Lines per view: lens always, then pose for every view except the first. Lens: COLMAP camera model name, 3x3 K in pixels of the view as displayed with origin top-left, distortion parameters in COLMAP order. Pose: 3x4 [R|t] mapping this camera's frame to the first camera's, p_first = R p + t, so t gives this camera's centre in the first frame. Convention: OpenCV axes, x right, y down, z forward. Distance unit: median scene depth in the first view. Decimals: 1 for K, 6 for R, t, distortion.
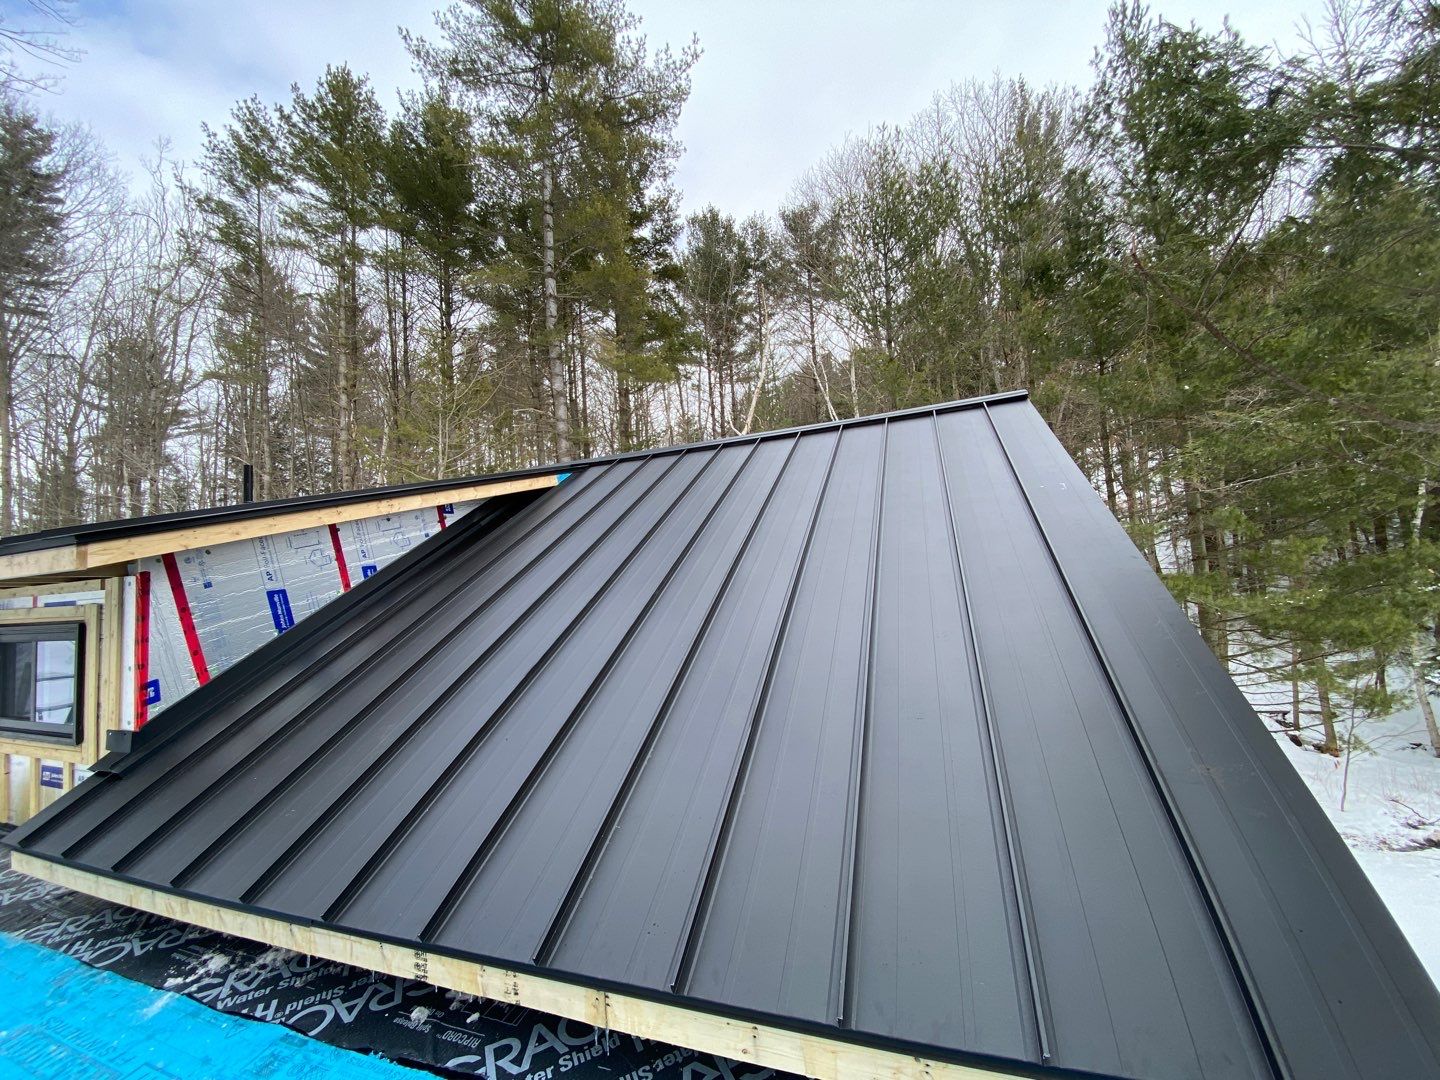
lens RADIAL K [[592.6, 0, 720.0], [0, 592.6, 540.0], [0, 0, 1]] dist [0.004807, -0.014574]
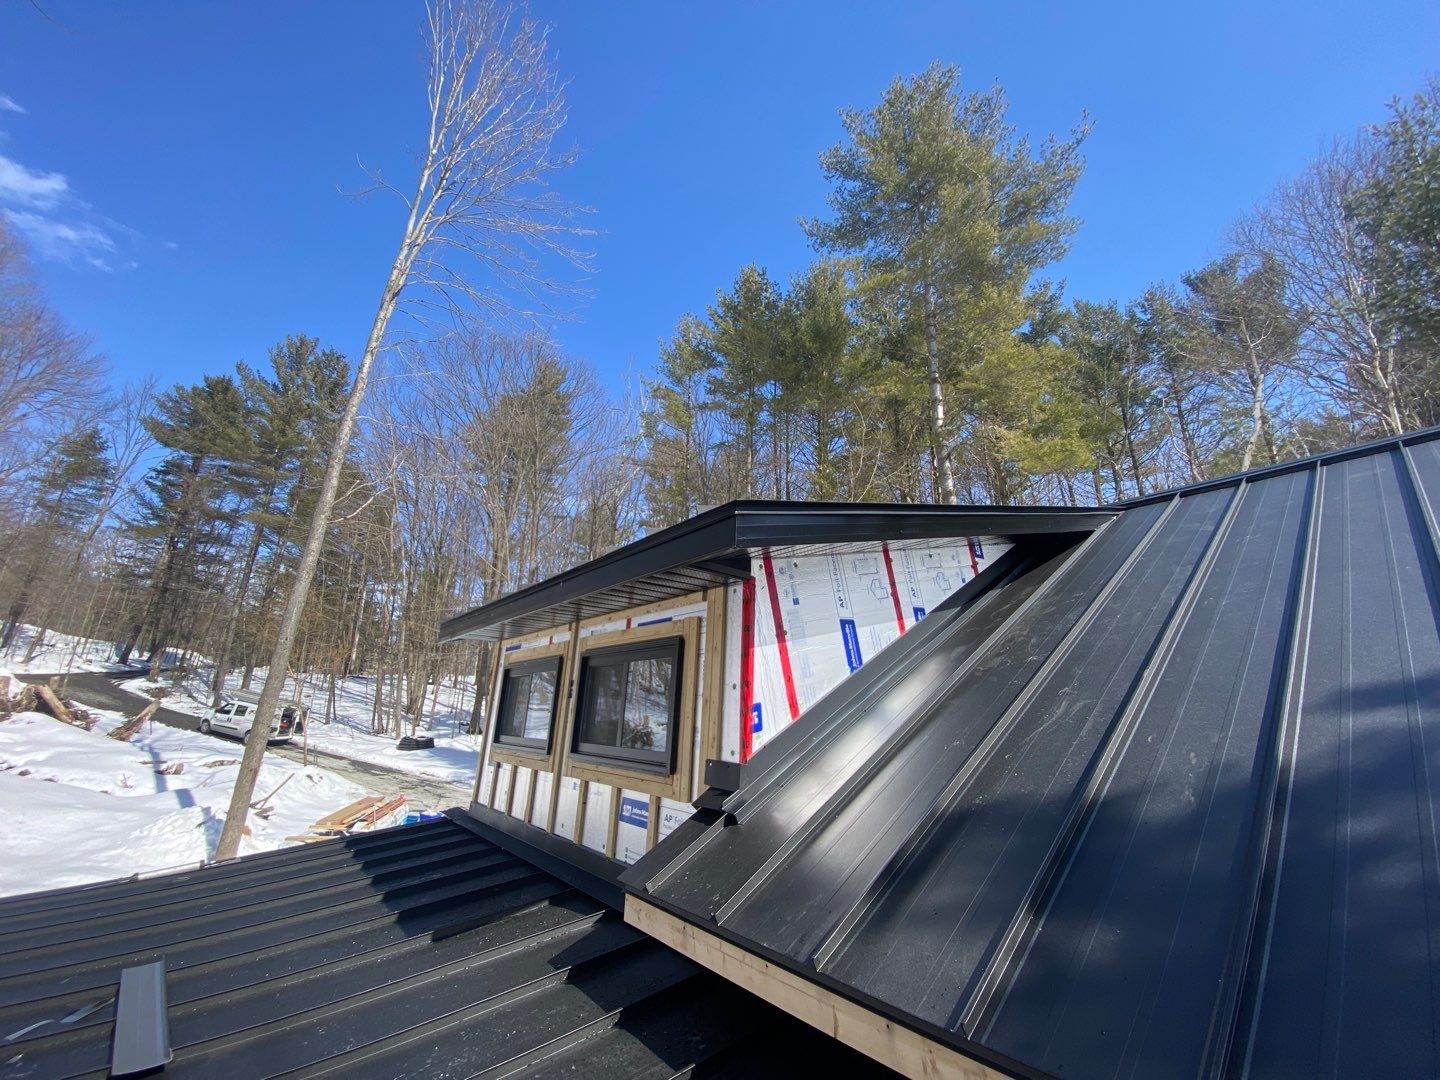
lens RADIAL K [[595.0, 0, 717.8], [0, 595.0, 516.1], [0, 0, 1]] dist [-0.001893, -0.000419]
pose [[0.843433, -0.086314, -0.530255, -0.502174], [-0.047821, 0.971029, -0.234127, 0.169033], [0.535102, 0.222828, 0.814871, 0.197513]]
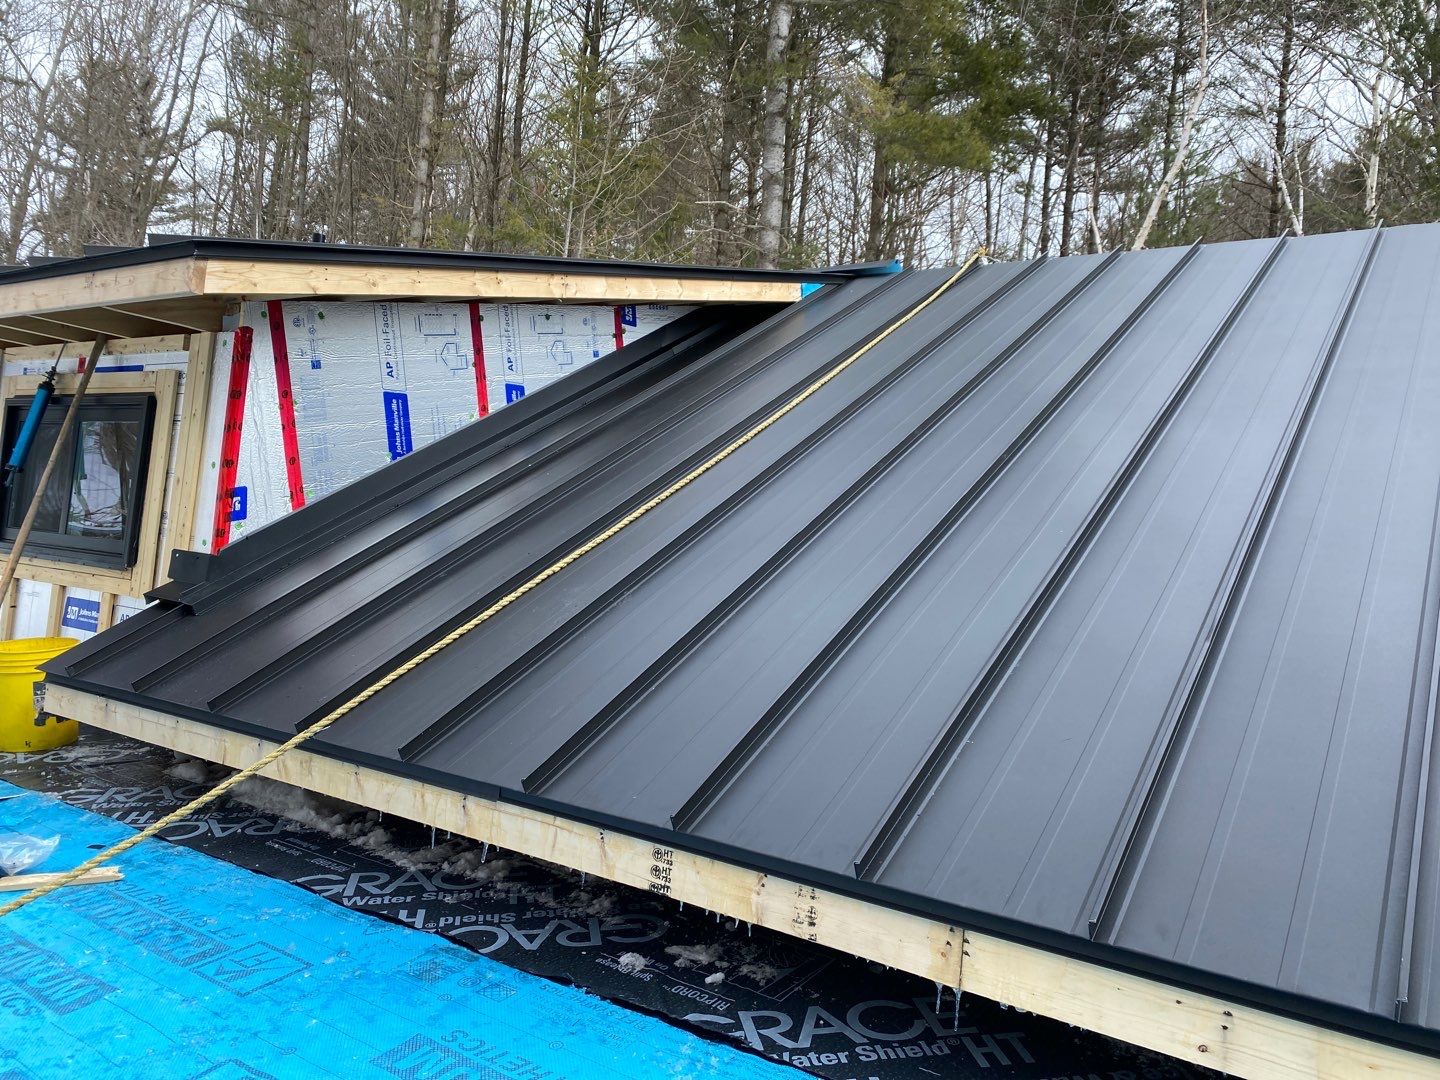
lens RADIAL K [[1110.7, 0, 724.4], [0, 1110.7, 521.4], [0, 0, 1]] dist [0.031002, -0.054142]
pose [[0.959516, 0.135241, -0.247061, -0.094590], [-0.127581, 0.990722, 0.046833, 0.137292], [0.251103, -0.013417, 0.967867, -0.107071]]
